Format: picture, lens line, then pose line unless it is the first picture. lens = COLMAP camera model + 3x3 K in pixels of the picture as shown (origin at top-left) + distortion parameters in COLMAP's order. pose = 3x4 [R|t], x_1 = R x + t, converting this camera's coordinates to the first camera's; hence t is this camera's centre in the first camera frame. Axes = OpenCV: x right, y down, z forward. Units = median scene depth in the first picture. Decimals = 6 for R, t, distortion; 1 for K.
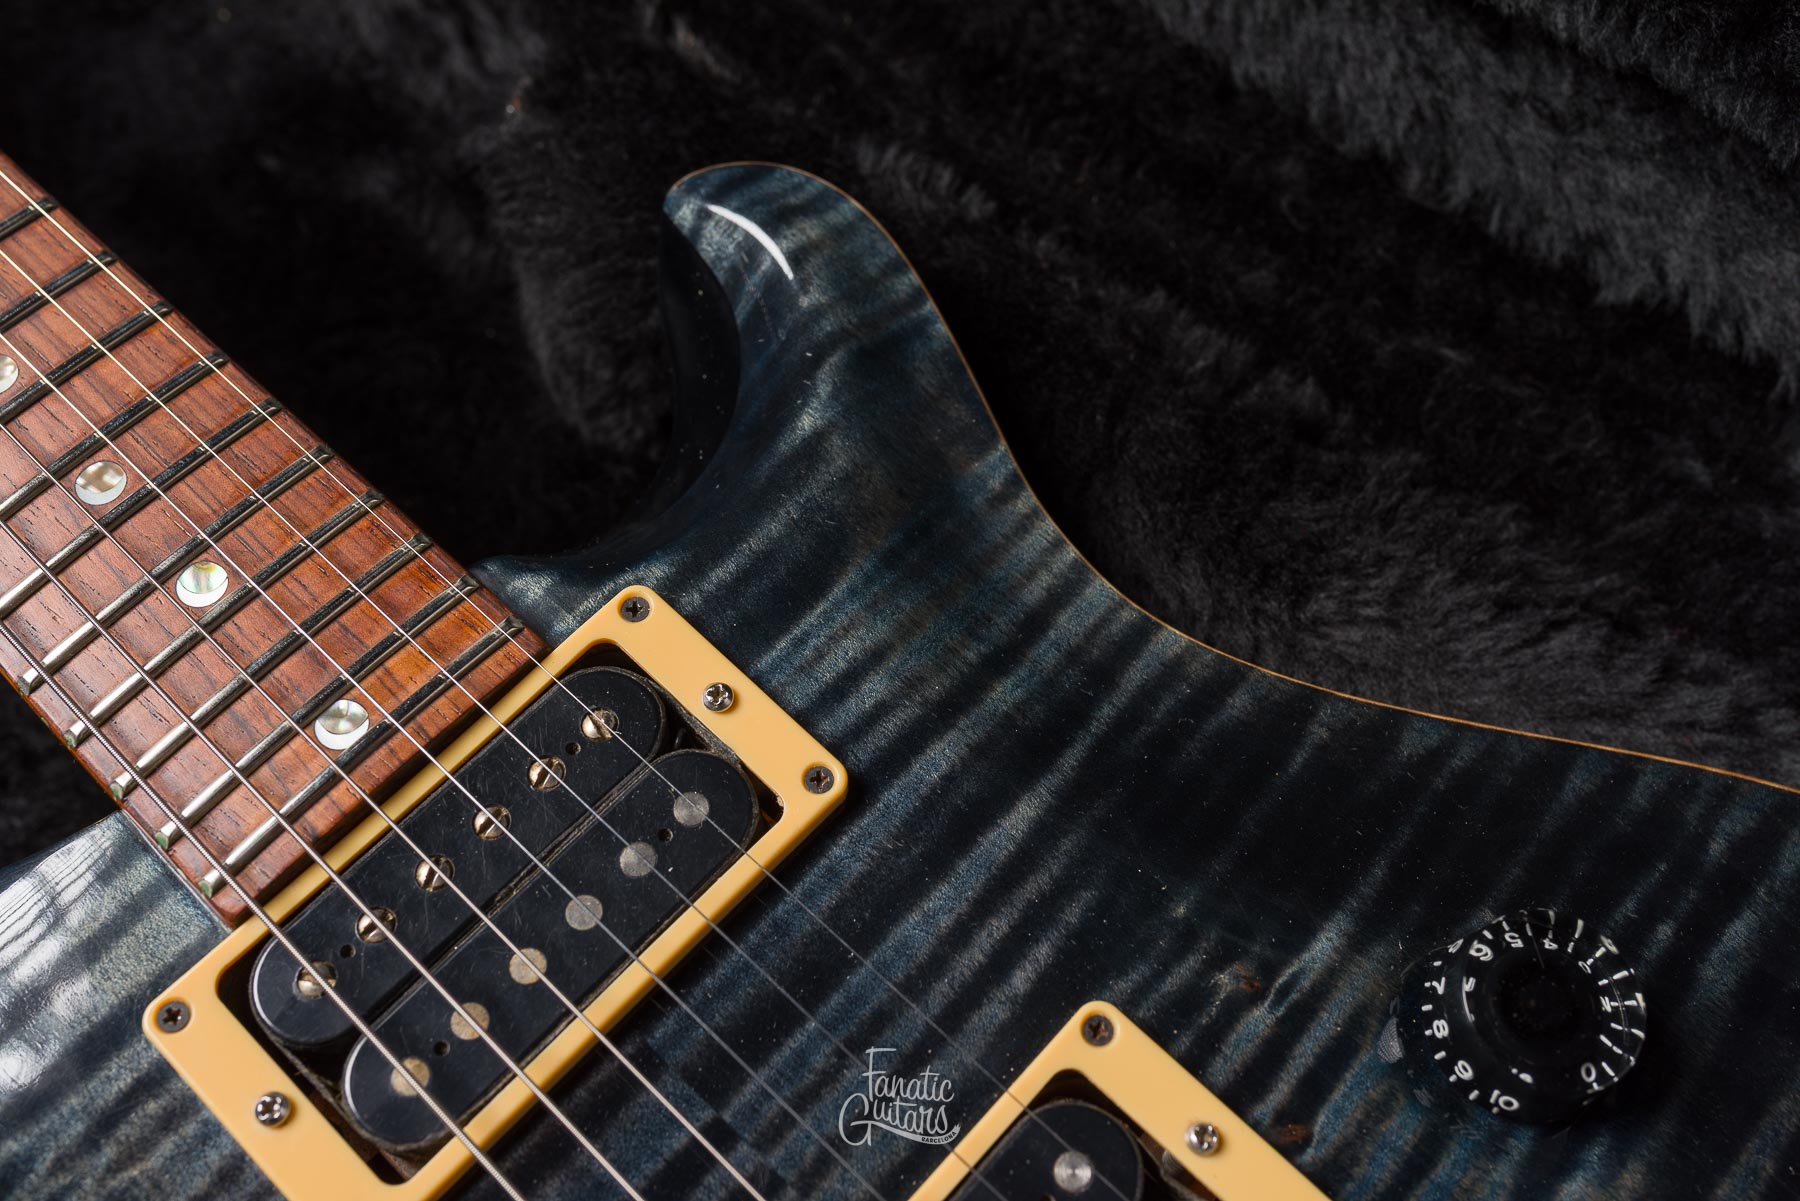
lens RADIAL K [[1835.6, 0, 901.3], [0, 1835.6, 592.5], [0, 0, 1]] dist [-0.001758, 0.001765]
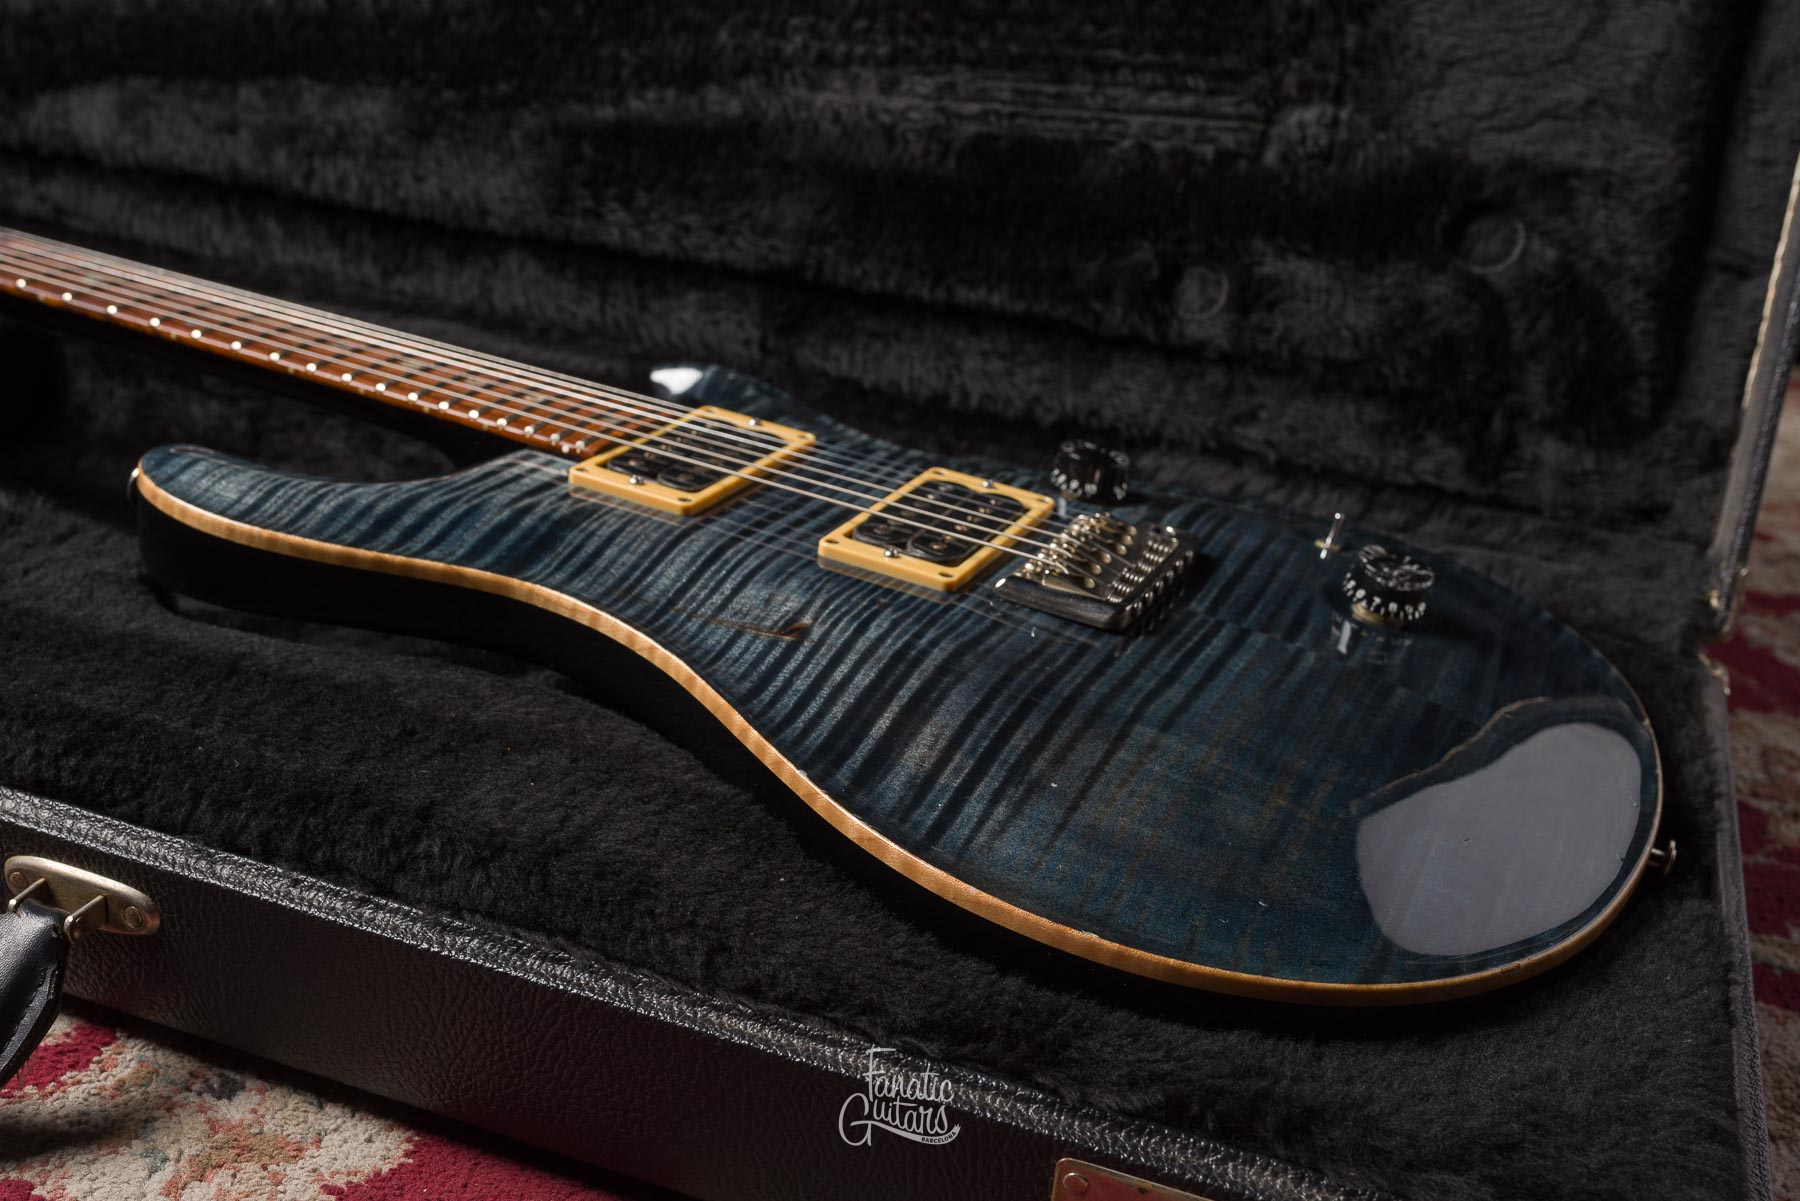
lens RADIAL K [[1958.9, 0, 897.3], [0, 1958.9, 597.2], [0, 0, 1]] dist [-0.002336, -0.012903]
pose [[0.942739, -0.038196, 0.331337, -0.753259], [0.237732, 0.773732, -0.587216, 1.719585], [-0.233937, 0.632361, 0.738508, -0.788051]]
